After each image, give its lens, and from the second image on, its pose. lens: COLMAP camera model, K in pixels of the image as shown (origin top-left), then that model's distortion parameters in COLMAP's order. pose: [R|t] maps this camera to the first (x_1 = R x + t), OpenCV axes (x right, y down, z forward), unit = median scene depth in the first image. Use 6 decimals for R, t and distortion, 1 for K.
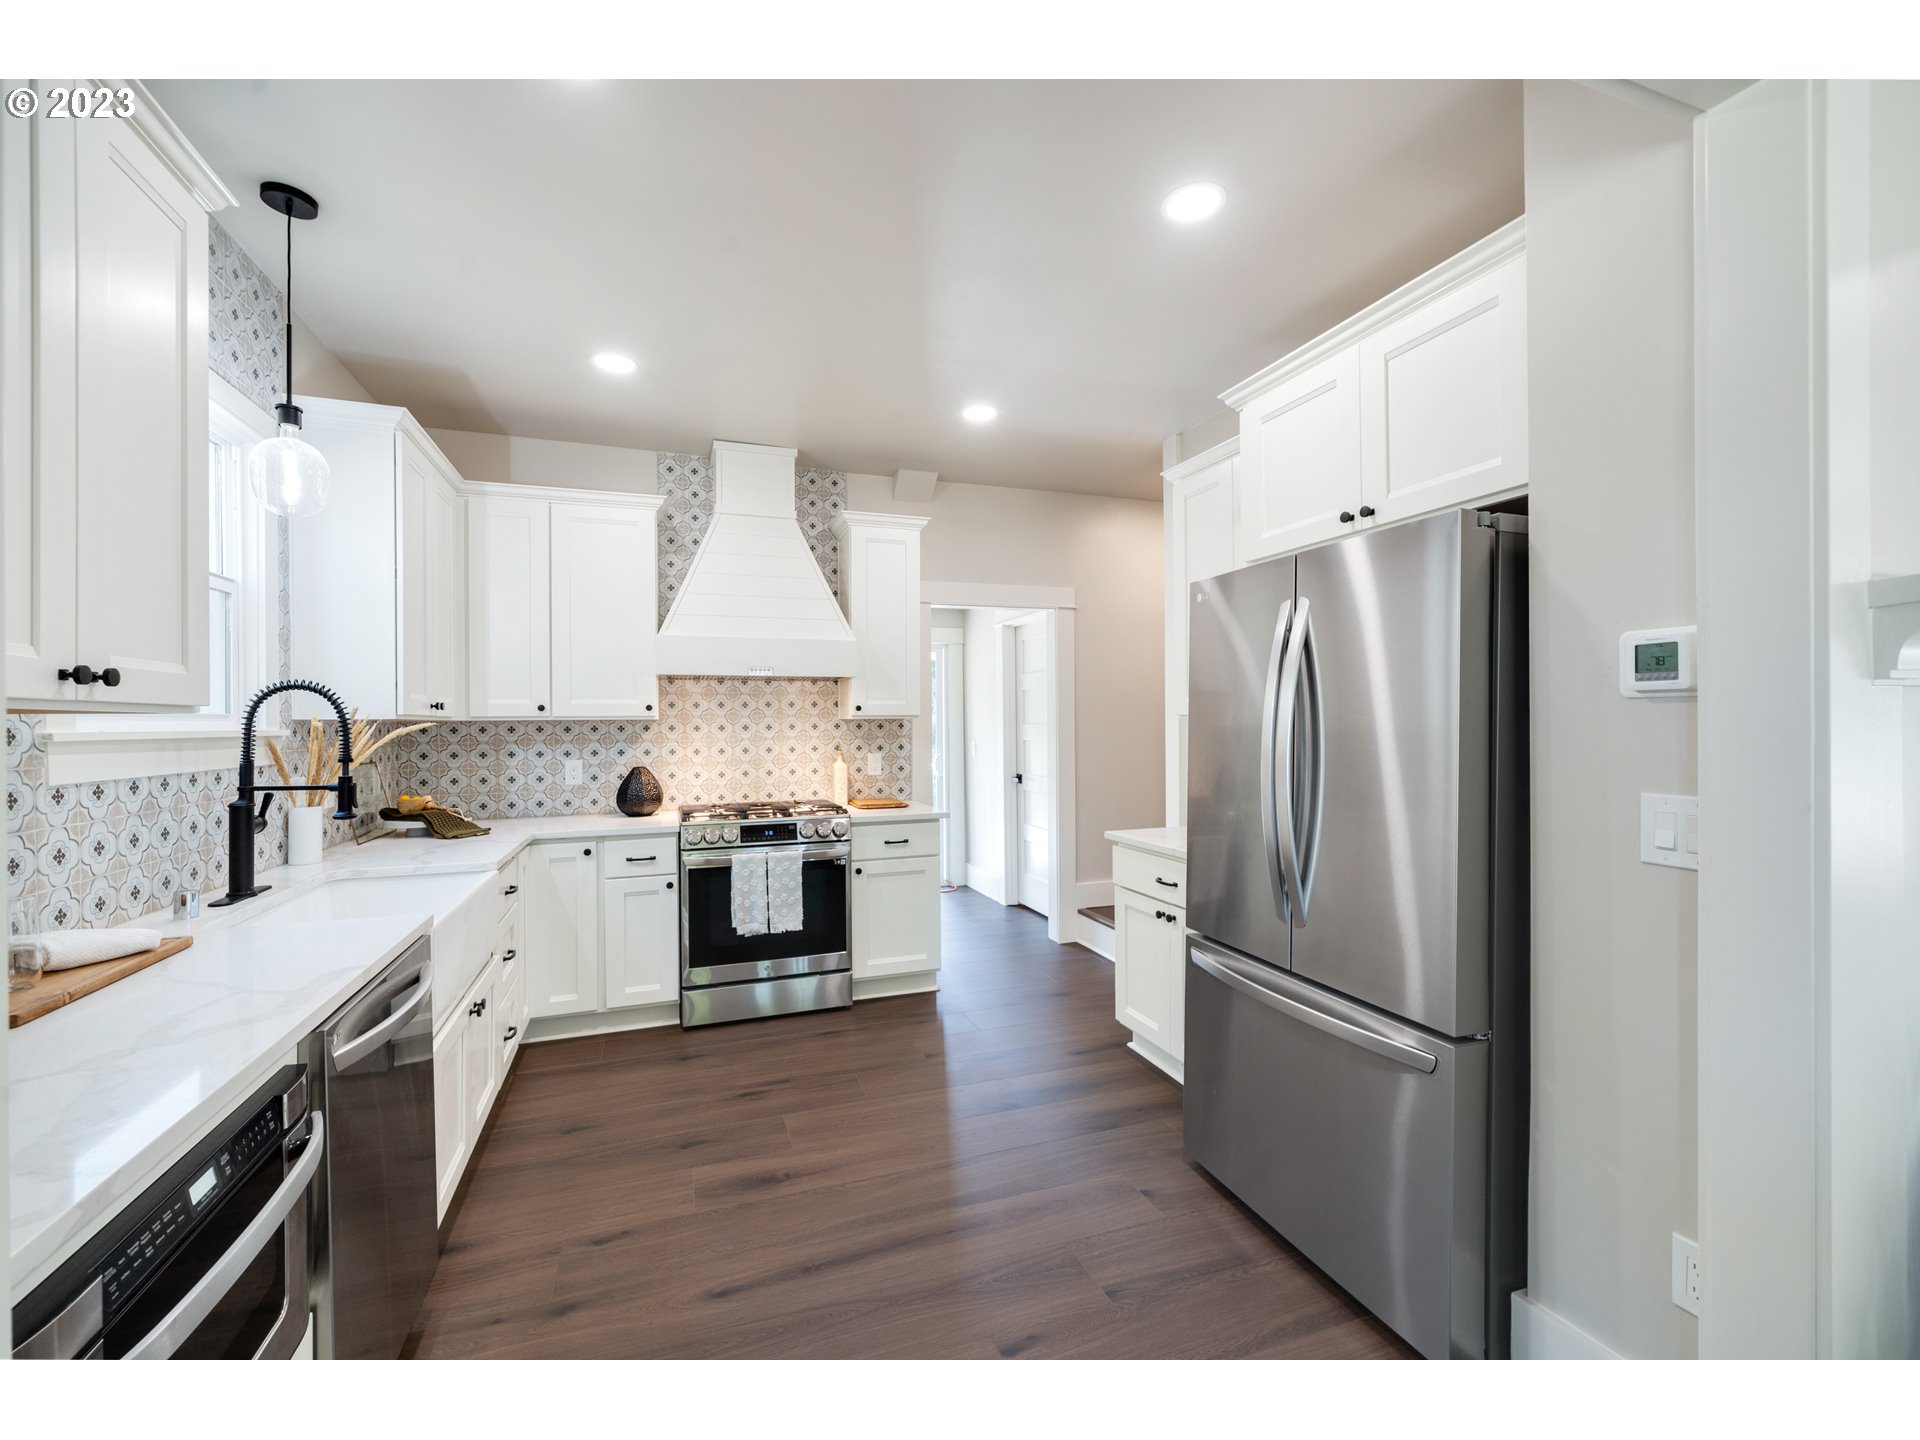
lens RADIAL K [[793.8, 0, 947.9], [0, 793.8, 718.5], [0, 0, 1]] dist [-0.003152, -0.000627]
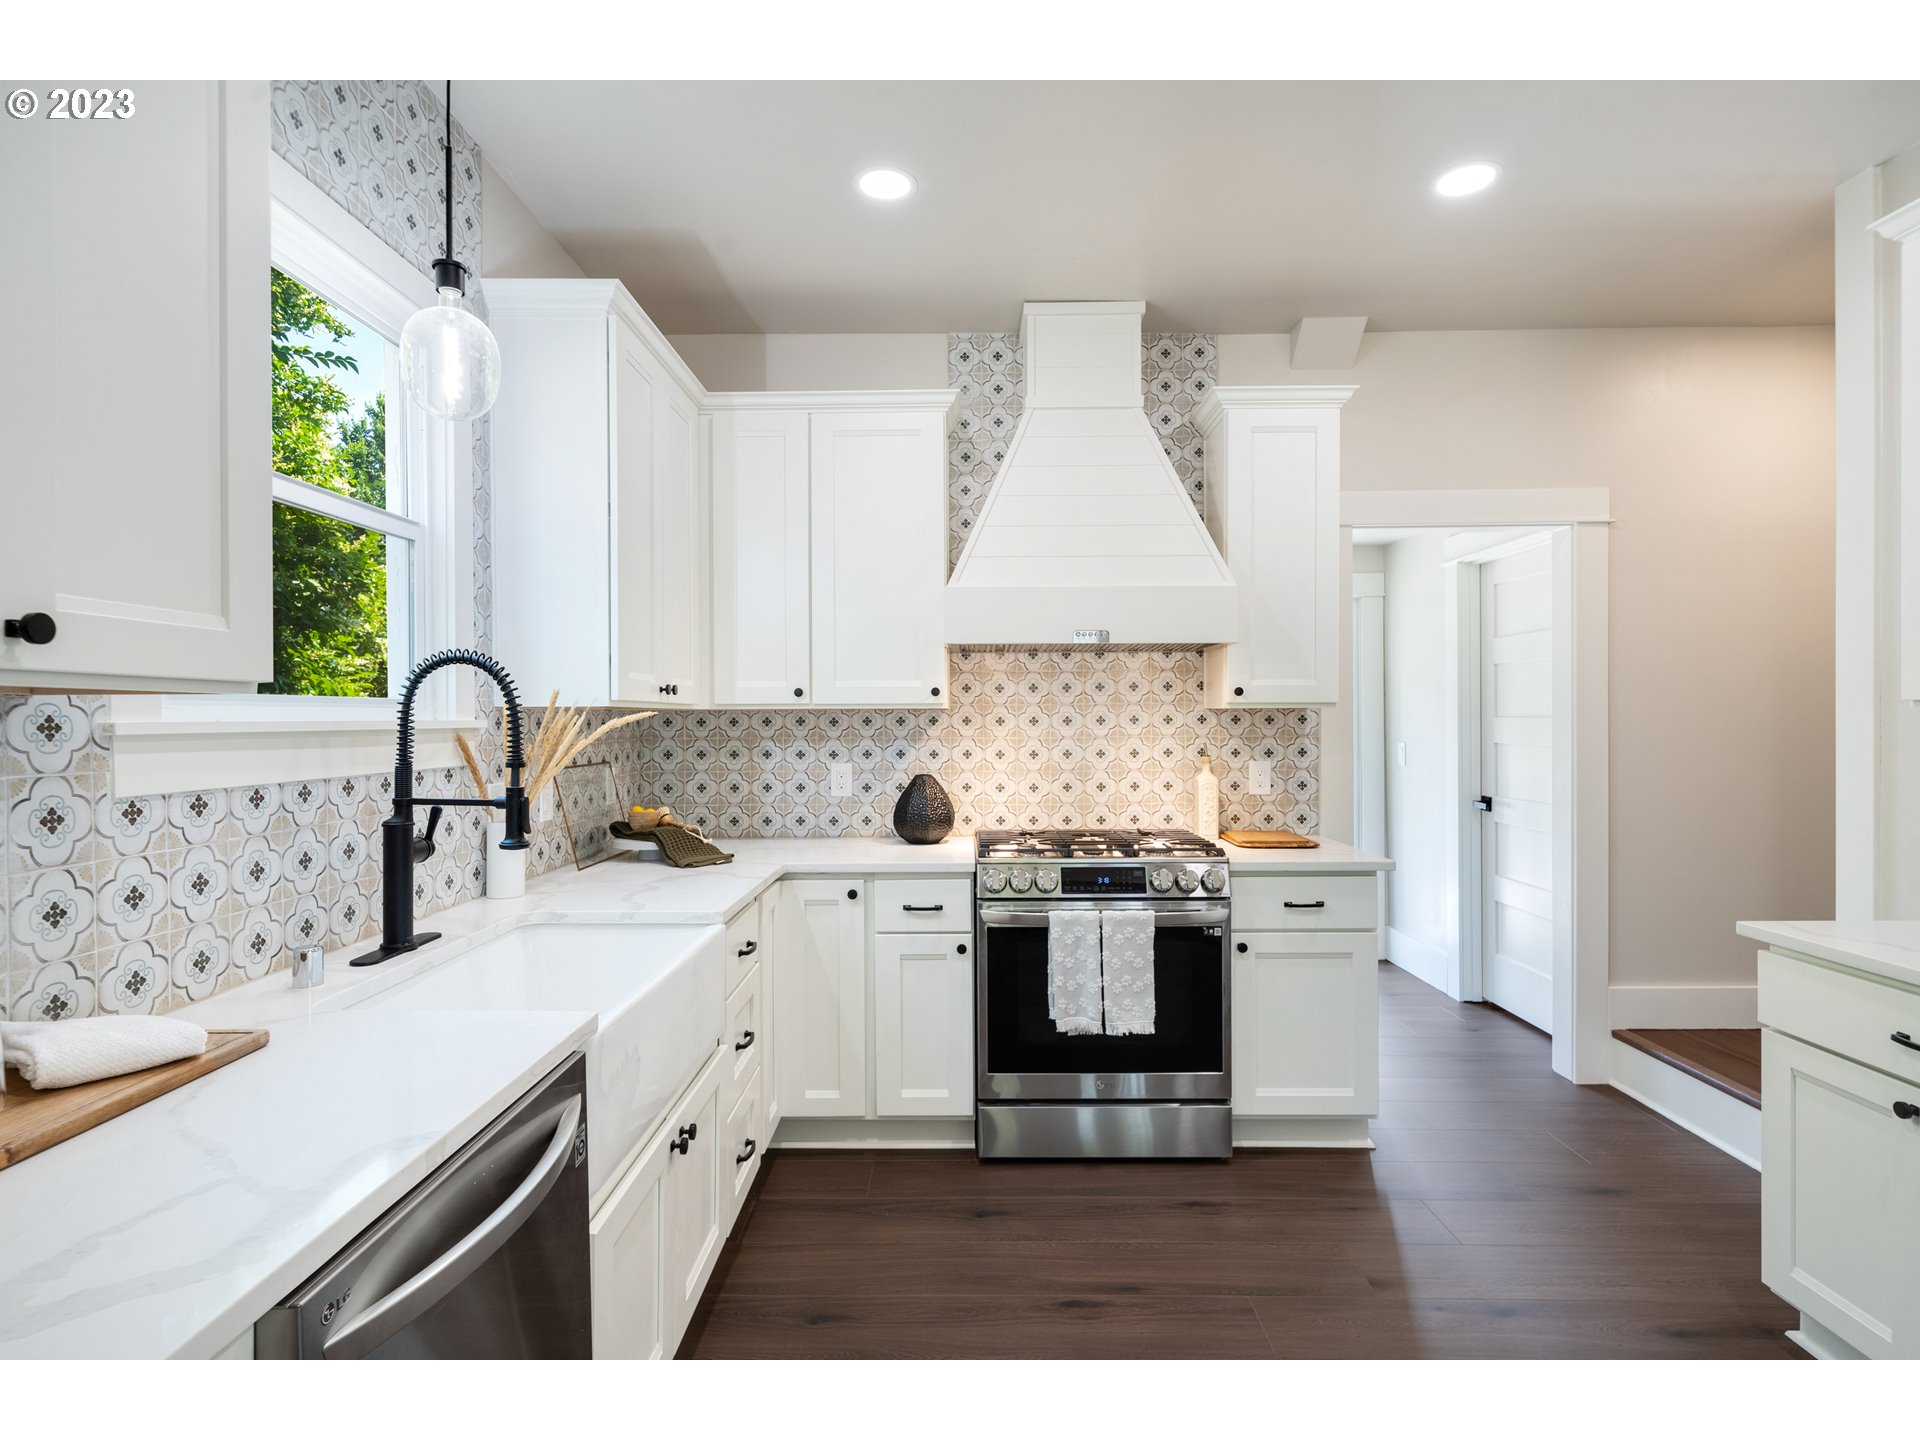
lens RADIAL K [[988.4, 0, 963.0], [0, 988.4, 723.5], [0, 0, 1]] dist [-0.002201, -0.001015]
pose [[0.940957, 0.006398, -0.338467, -0.059545], [-0.001743, 0.999900, 0.014053, 0.002512], [0.338523, -0.012634, 0.940873, 0.193178]]
